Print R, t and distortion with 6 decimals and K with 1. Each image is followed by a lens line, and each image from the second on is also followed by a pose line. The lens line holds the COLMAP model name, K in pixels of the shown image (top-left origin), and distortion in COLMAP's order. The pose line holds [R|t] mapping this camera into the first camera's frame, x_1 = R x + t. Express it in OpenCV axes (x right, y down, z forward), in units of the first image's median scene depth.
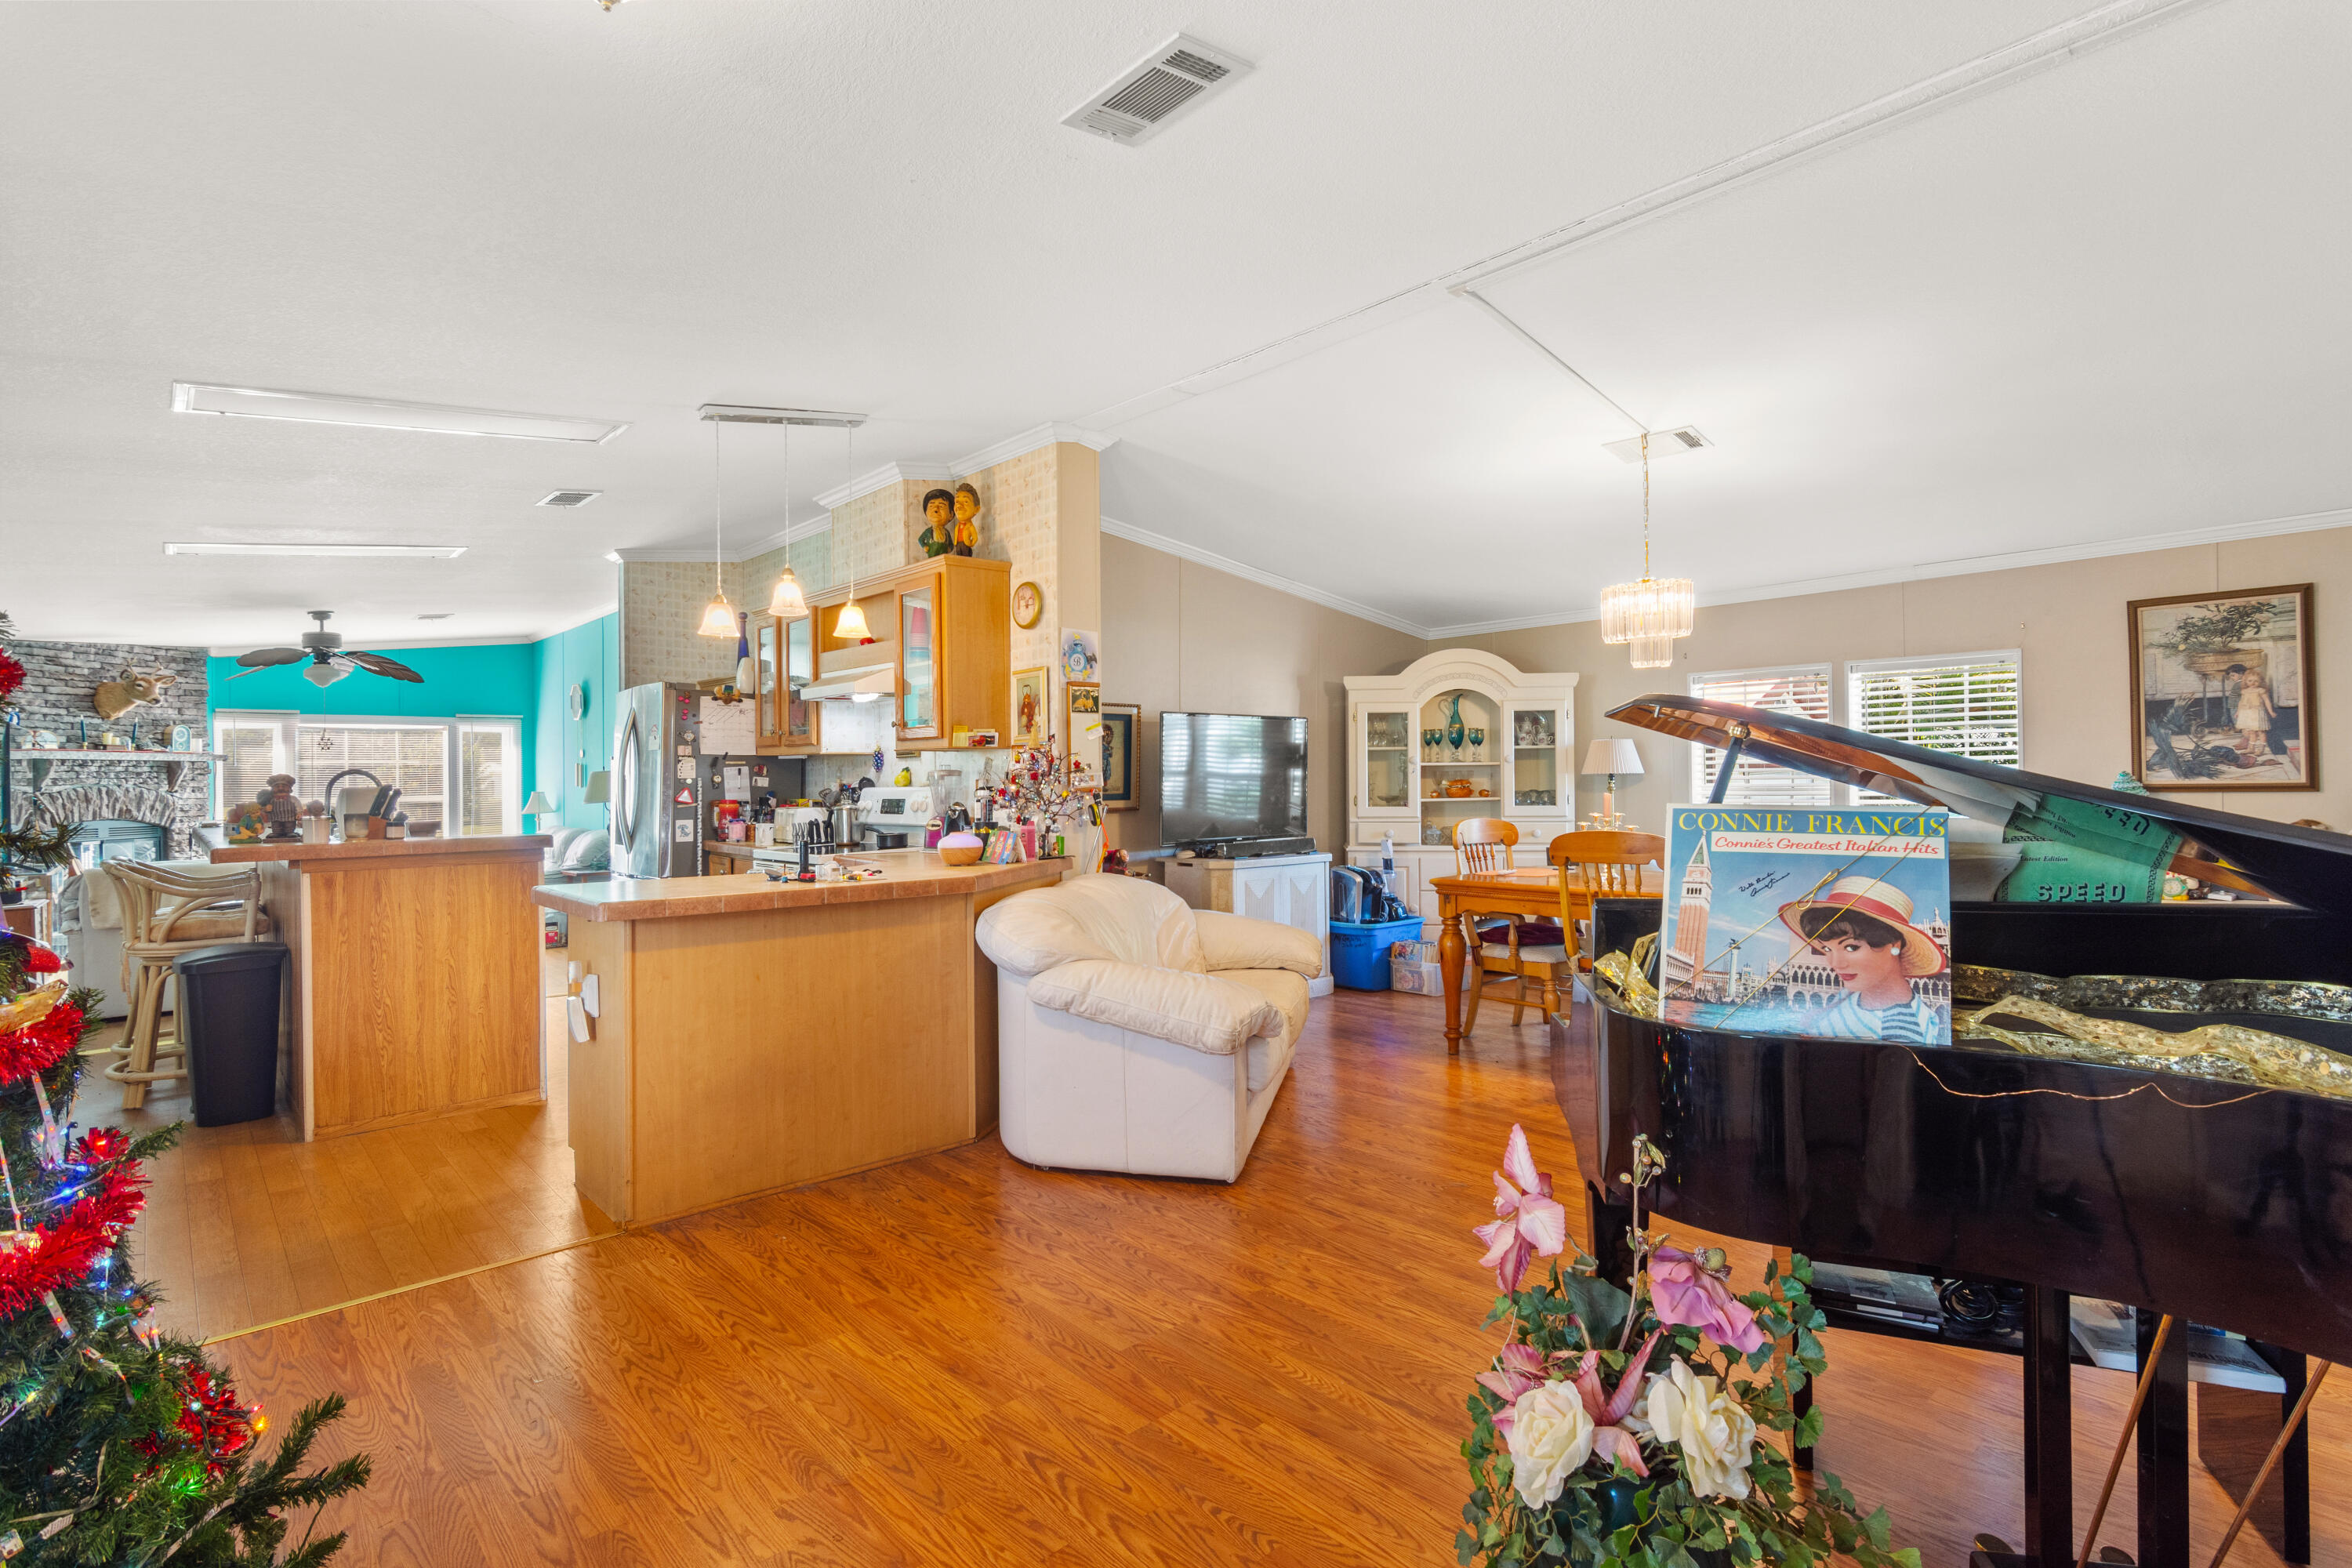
lens RADIAL K [[1097.5, 0, 1179.8], [0, 1097.5, 779.8], [0, 0, 1]] dist [-0.018238, -0.000635]
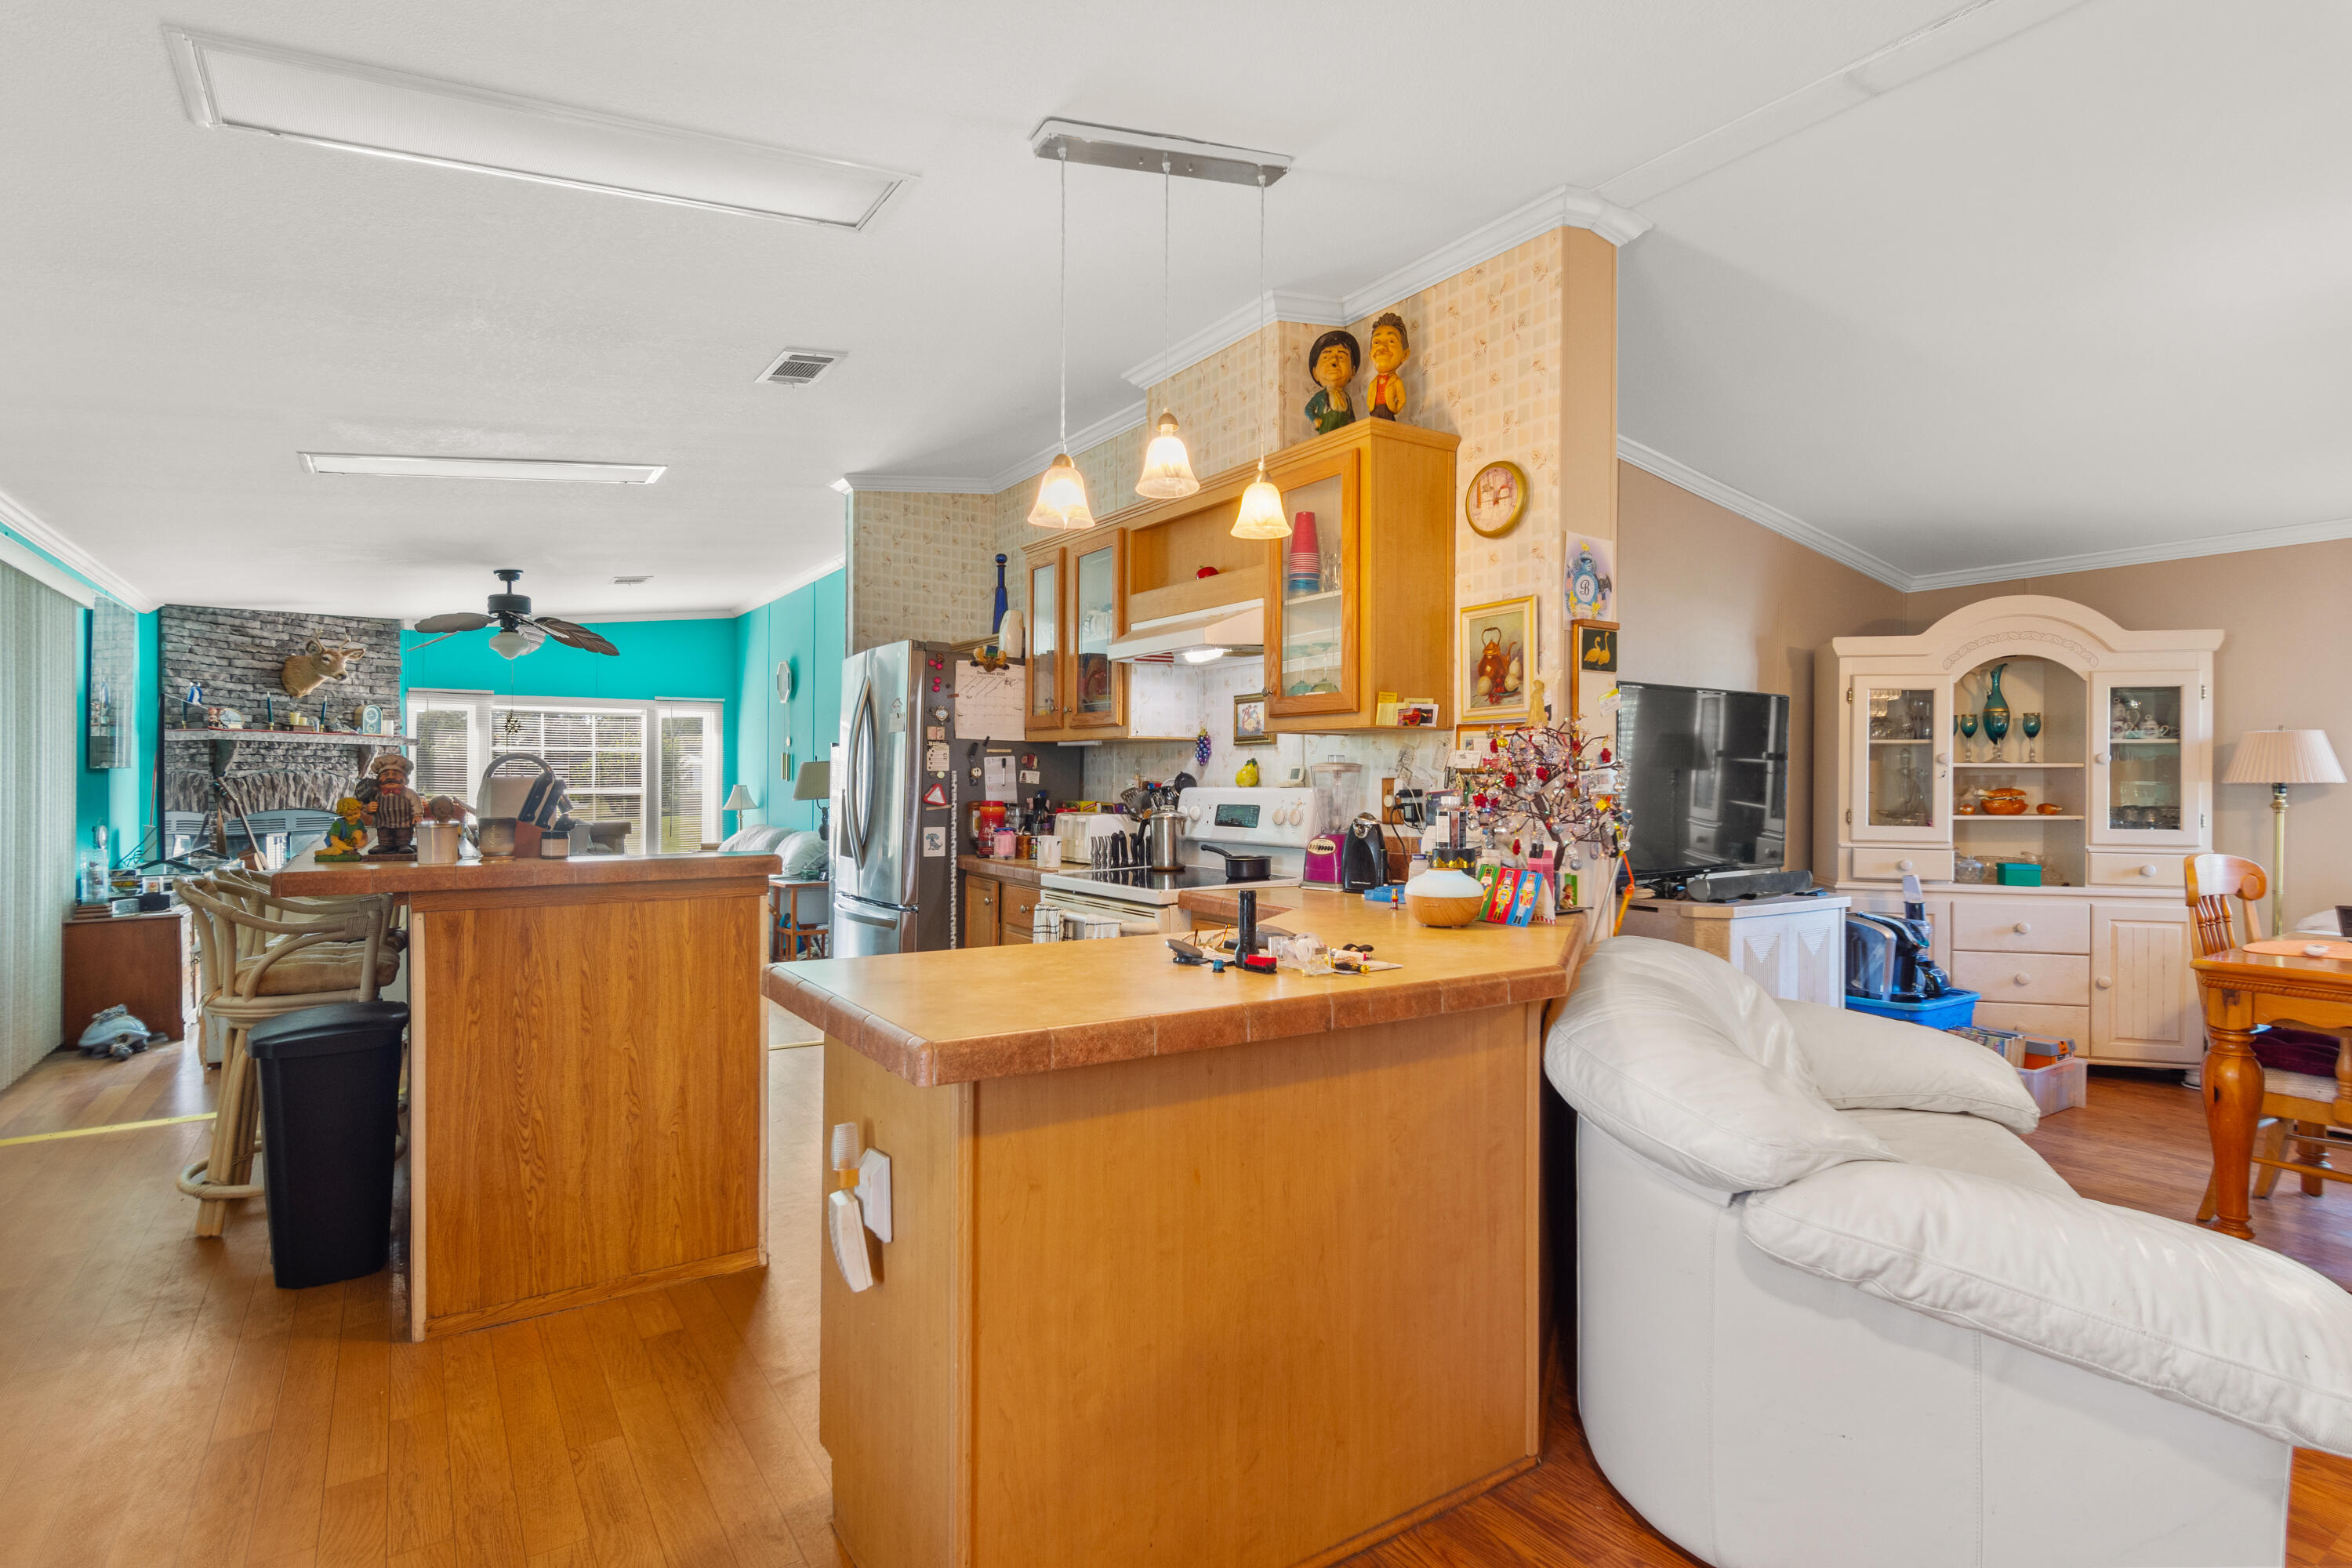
lens RADIAL K [[1116.5, 0, 1170.5], [0, 1116.5, 786.1], [0, 0, 1]] dist [-0.019368, -0.000132]
pose [[0.987723, 0.015470, -0.155446, -0.203036], [-0.014574, 0.999870, 0.006898, 0.001660], [0.155533, -0.004548, 0.987820, 0.318328]]
